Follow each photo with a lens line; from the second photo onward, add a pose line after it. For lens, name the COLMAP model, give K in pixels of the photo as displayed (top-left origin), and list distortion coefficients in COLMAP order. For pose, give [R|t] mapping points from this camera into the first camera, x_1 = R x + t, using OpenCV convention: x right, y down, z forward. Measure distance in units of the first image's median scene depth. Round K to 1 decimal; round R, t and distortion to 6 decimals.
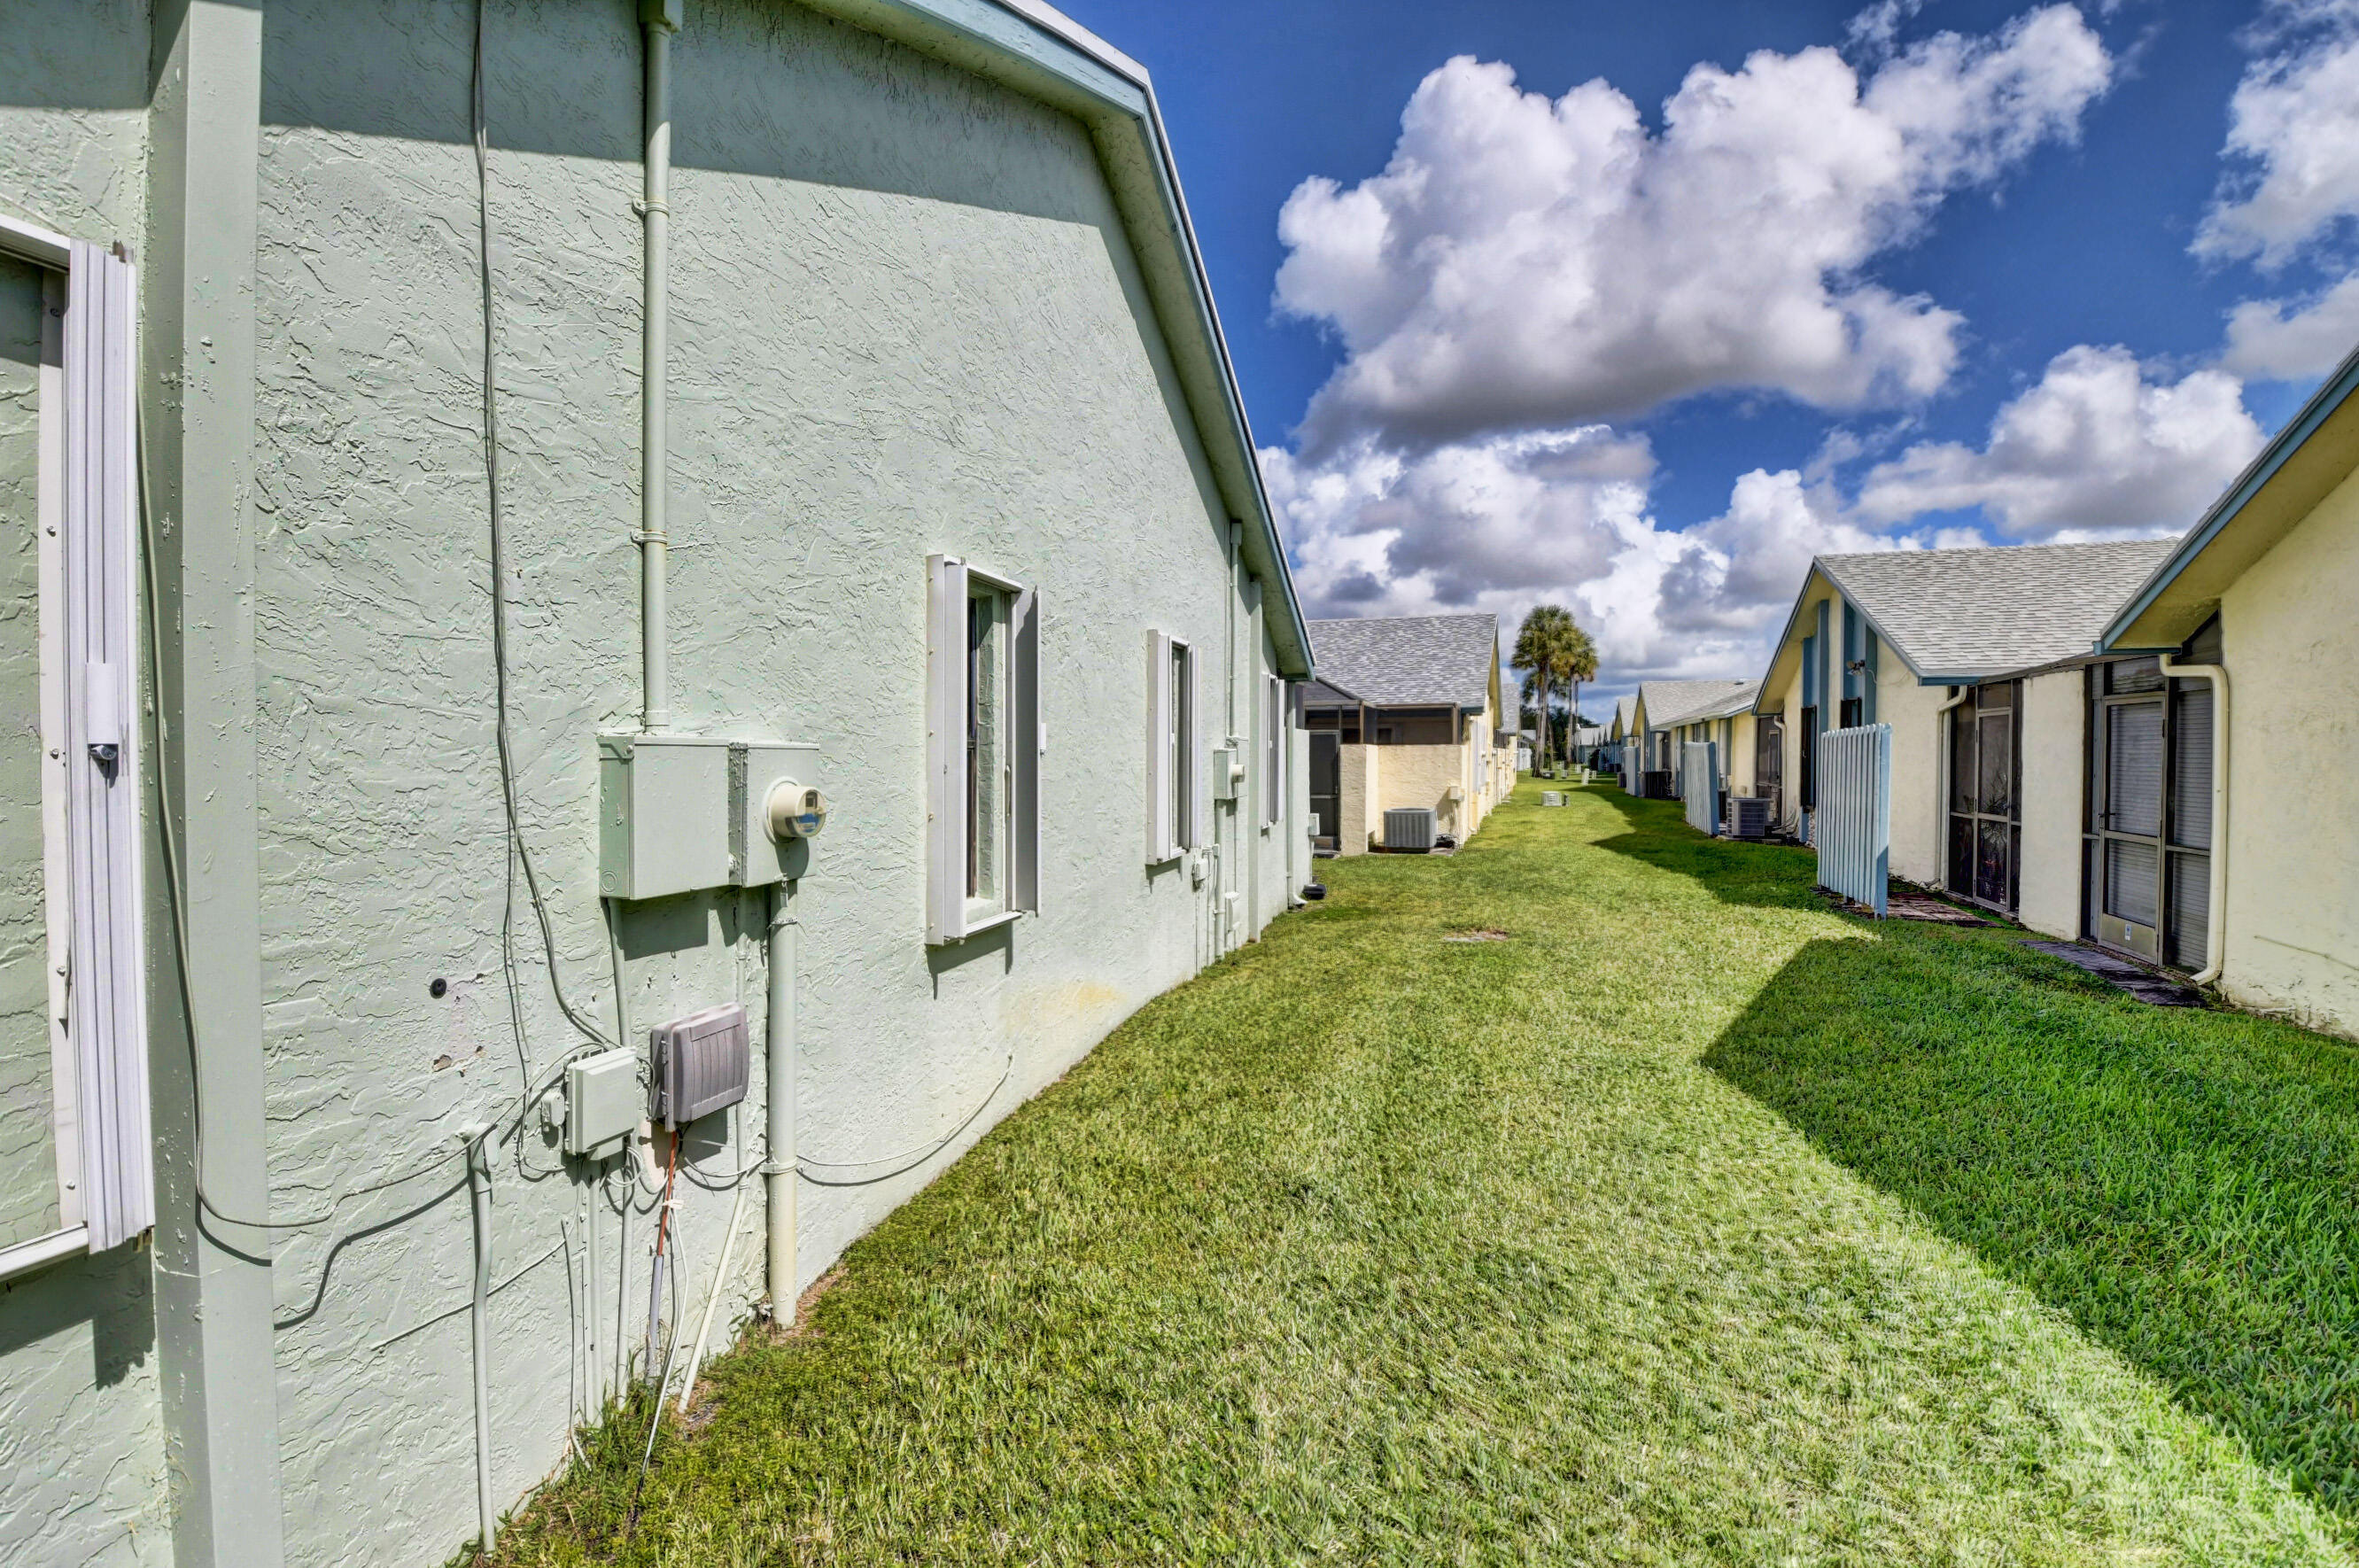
lens RADIAL K [[1037.0, 0, 1177.1], [0, 1037.0, 773.4], [0, 0, 1]] dist [0.013782, -0.026121]
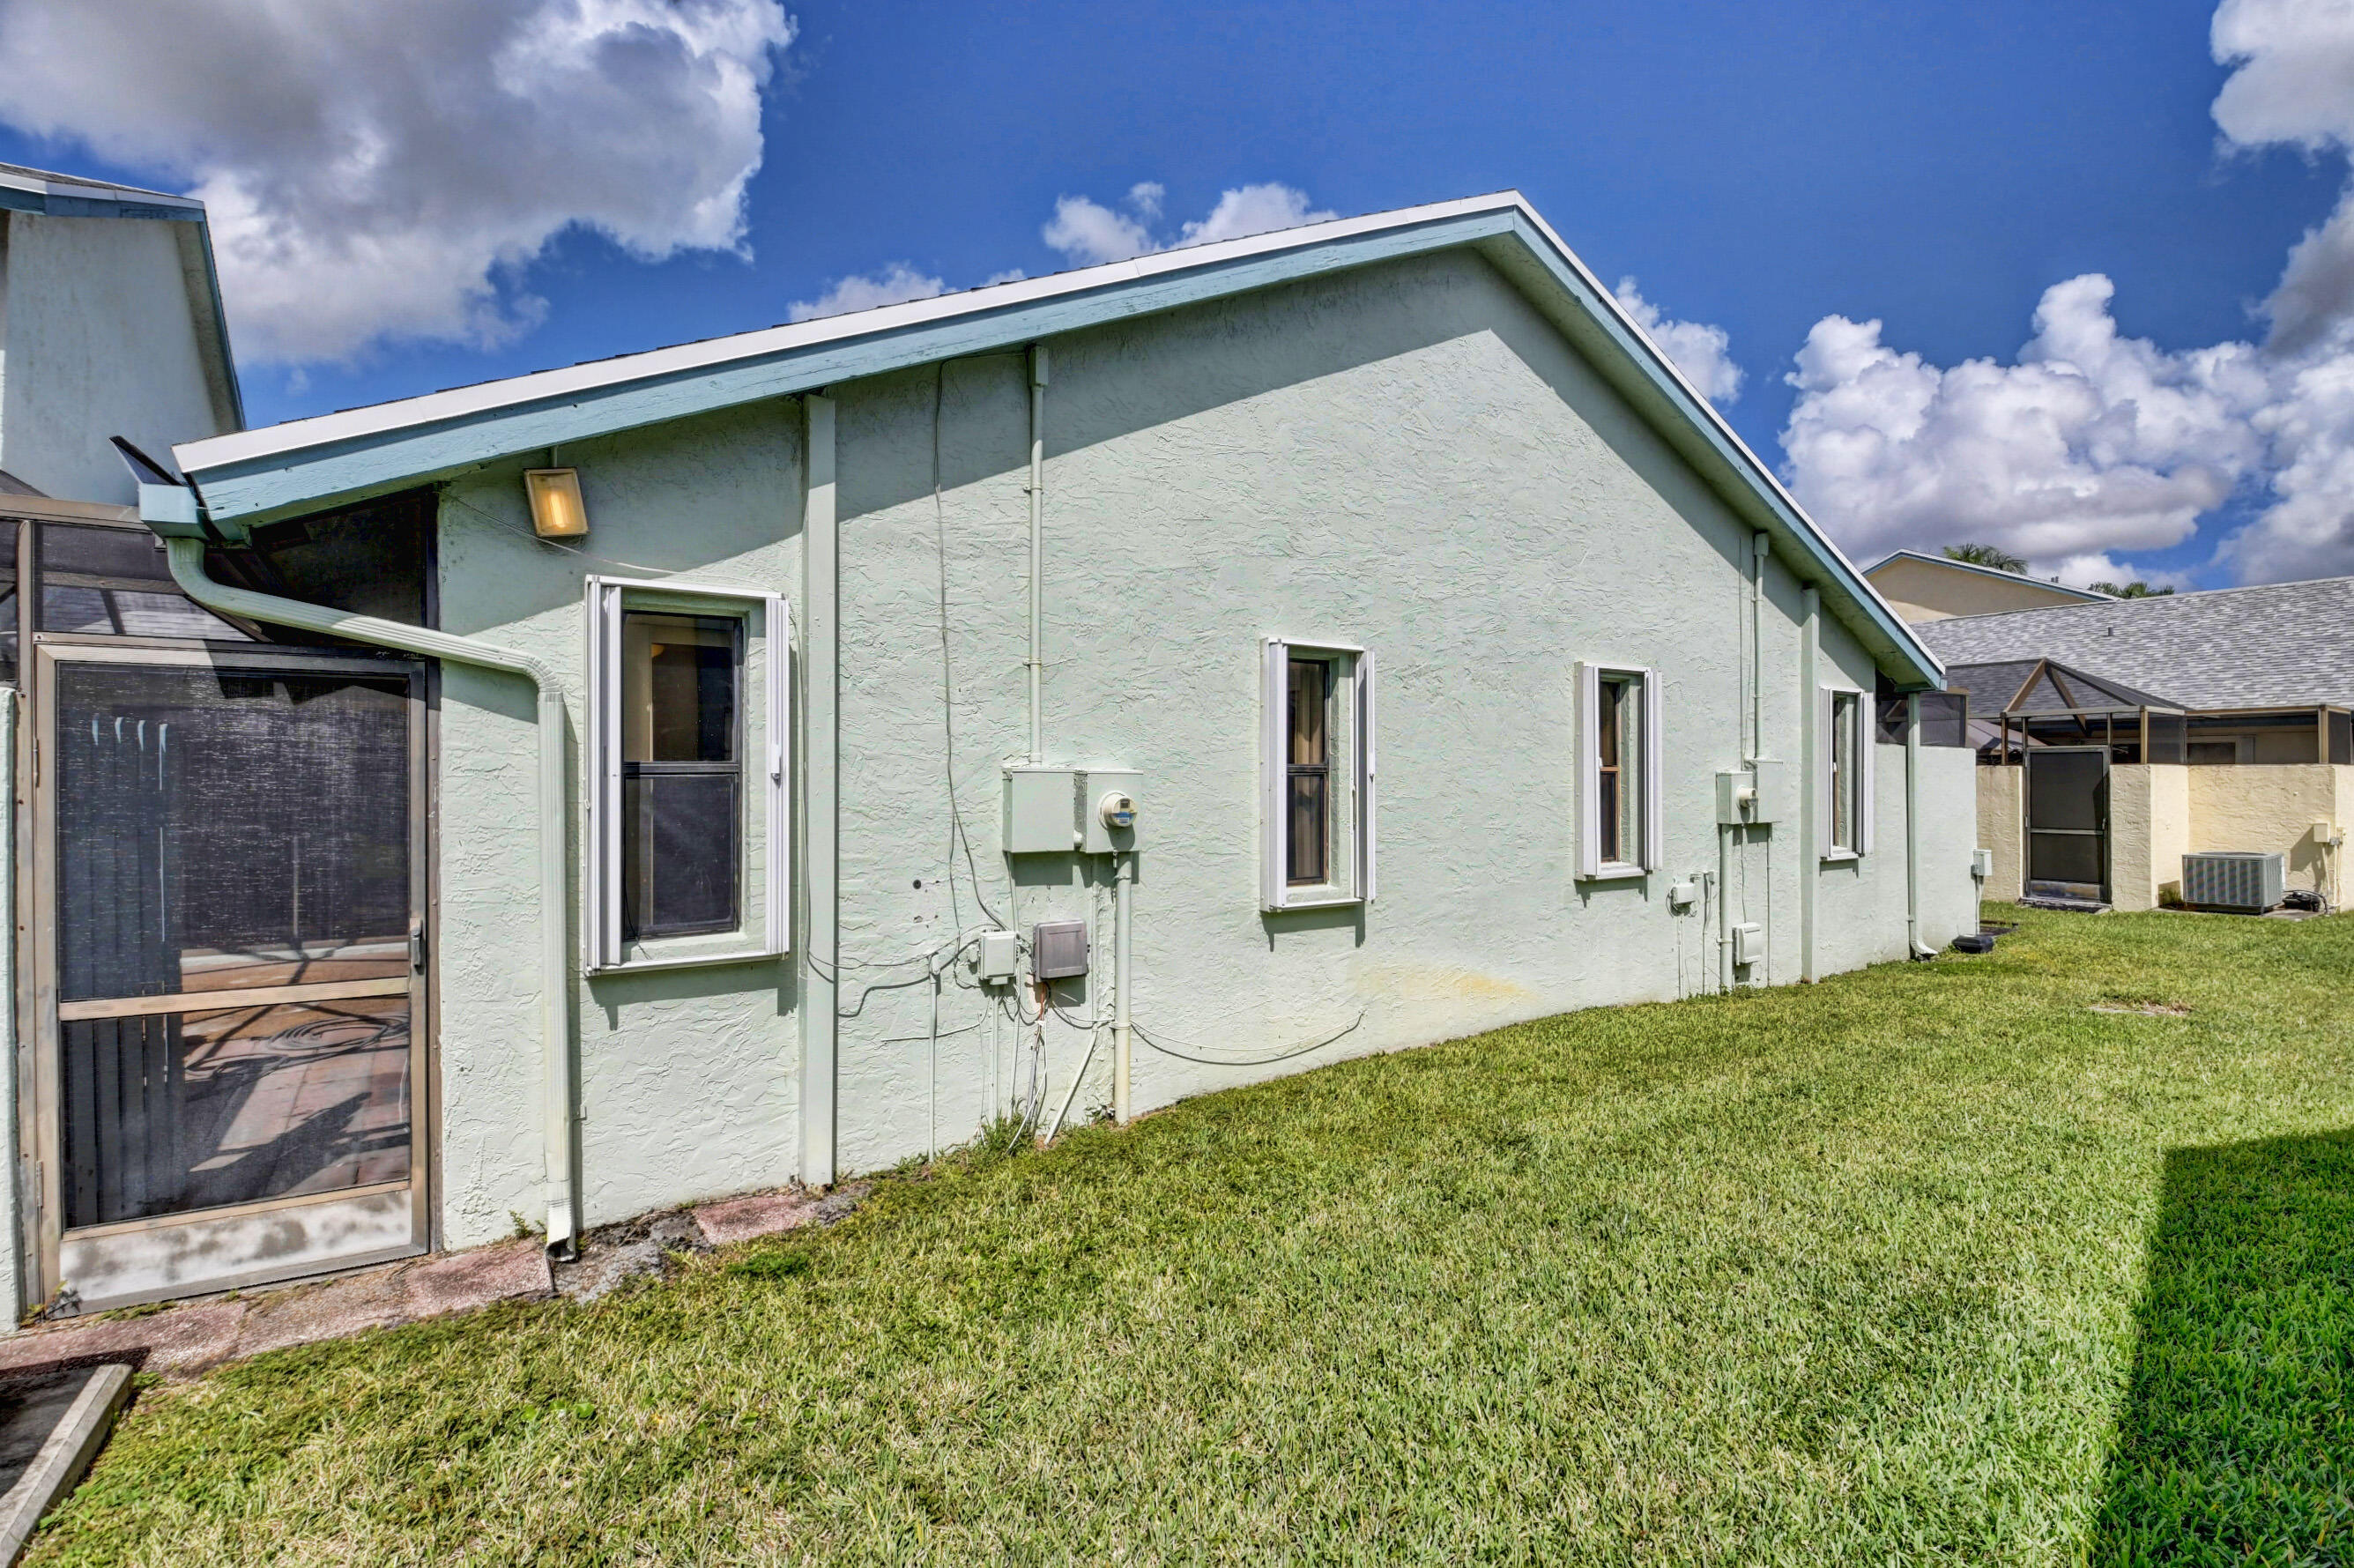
lens RADIAL K [[1112.3, 0, 1206.4], [0, 1112.3, 759.1], [0, 0, 1]] dist [0.003304, -0.020440]
pose [[0.782457, -0.006229, -0.622673, 0.836015], [-0.014209, 0.999511, -0.027854, 0.000638], [0.622542, 0.030642, 0.781986, -0.314268]]
